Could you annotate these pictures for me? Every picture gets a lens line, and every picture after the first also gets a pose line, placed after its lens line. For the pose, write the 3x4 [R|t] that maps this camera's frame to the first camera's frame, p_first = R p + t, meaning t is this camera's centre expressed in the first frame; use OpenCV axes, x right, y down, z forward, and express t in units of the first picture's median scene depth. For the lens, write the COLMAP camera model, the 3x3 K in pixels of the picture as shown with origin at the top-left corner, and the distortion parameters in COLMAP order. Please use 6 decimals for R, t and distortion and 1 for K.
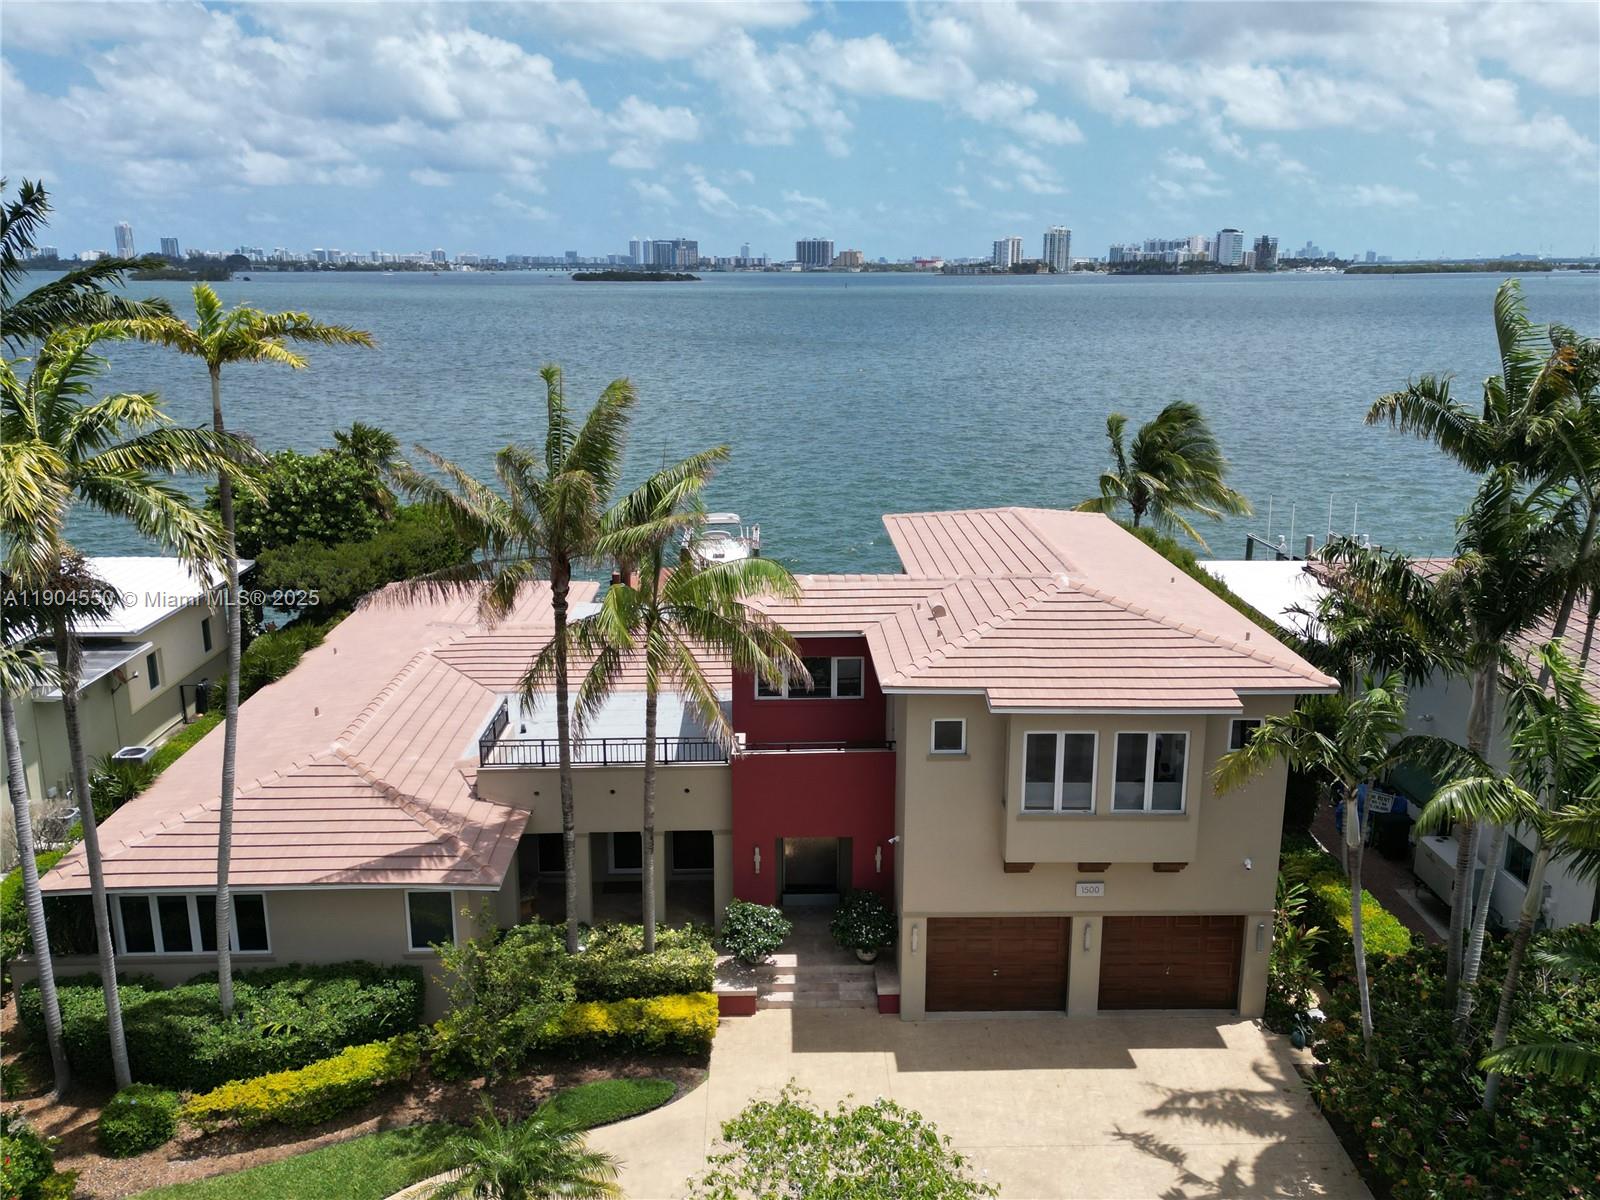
lens RADIAL K [[1297.7, 0, 800.0], [0, 1297.7, 600.0], [0, 0, 1]] dist [0.057136, -0.057372]
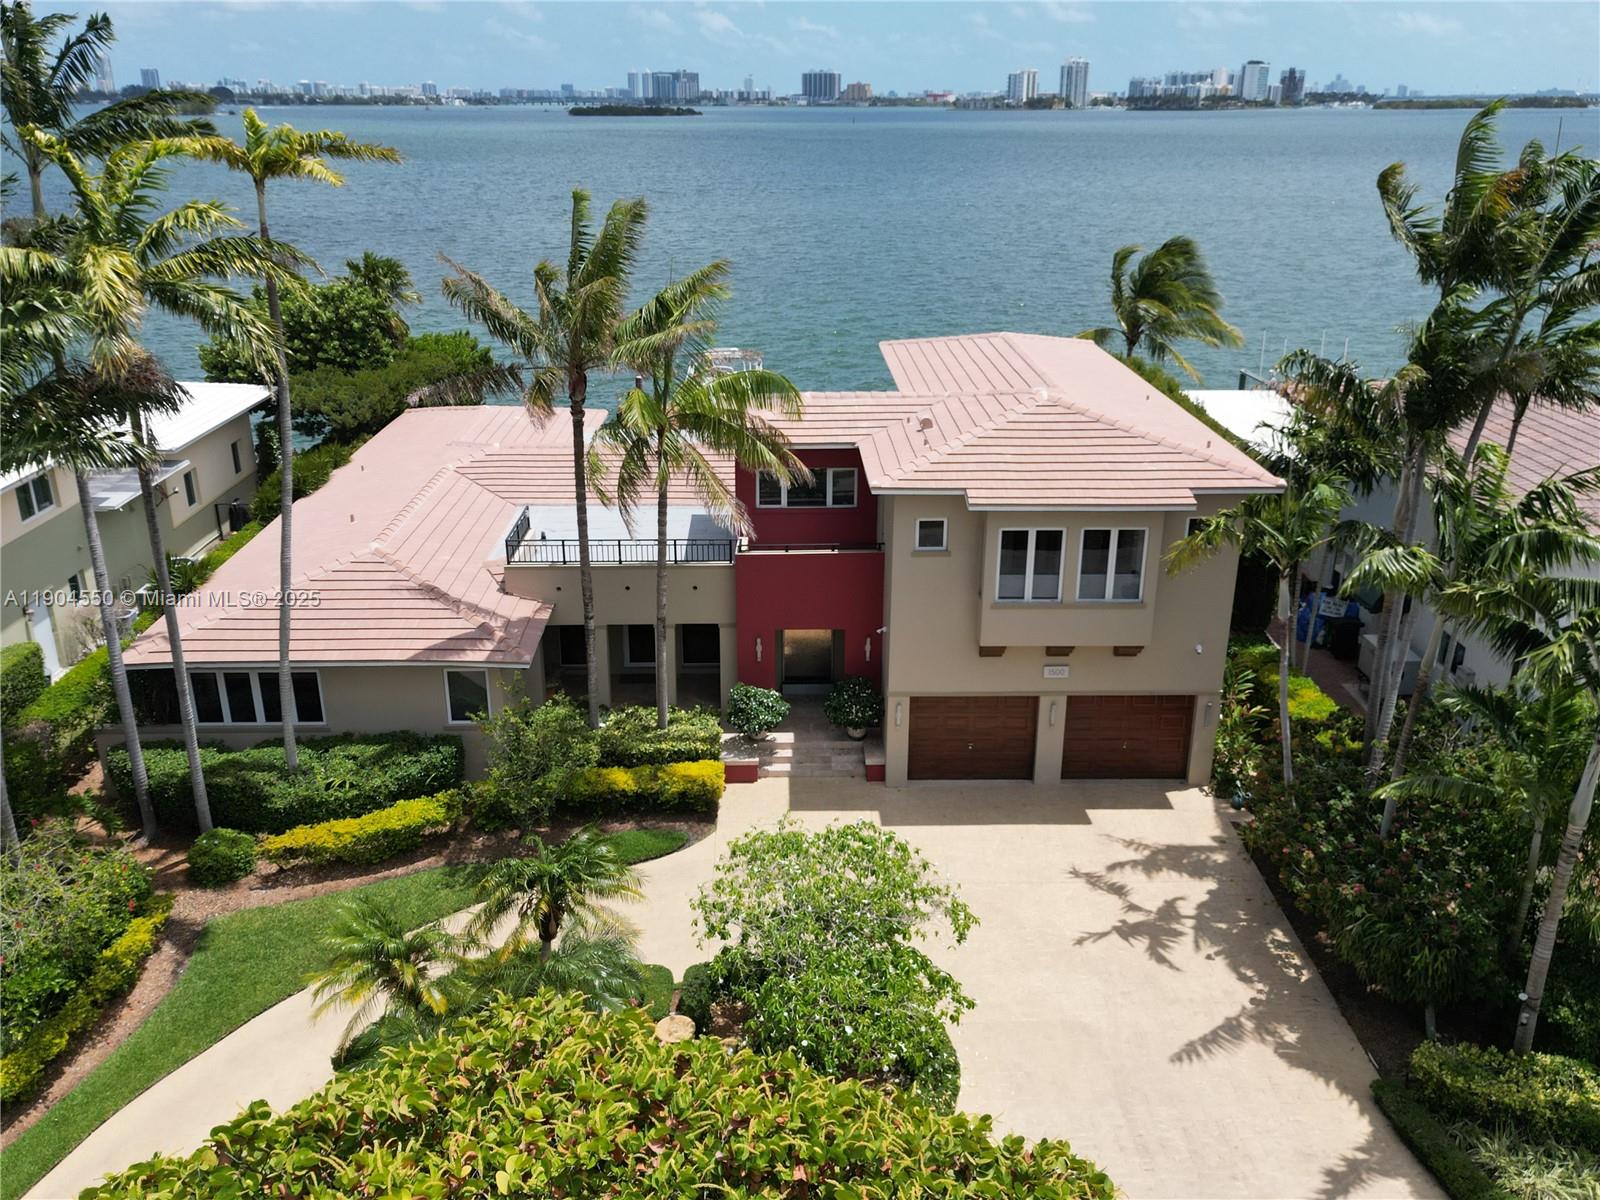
lens RADIAL K [[1297.7, 0, 800.0], [0, 1297.7, 600.0], [0, 0, 1]] dist [0.057136, -0.057372]
pose [[0.999990, 0.003330, -0.003124, 0.005865], [-0.002953, 0.993483, 0.113945, 0.034115], [0.003484, -0.113935, 0.993482, -0.099354]]
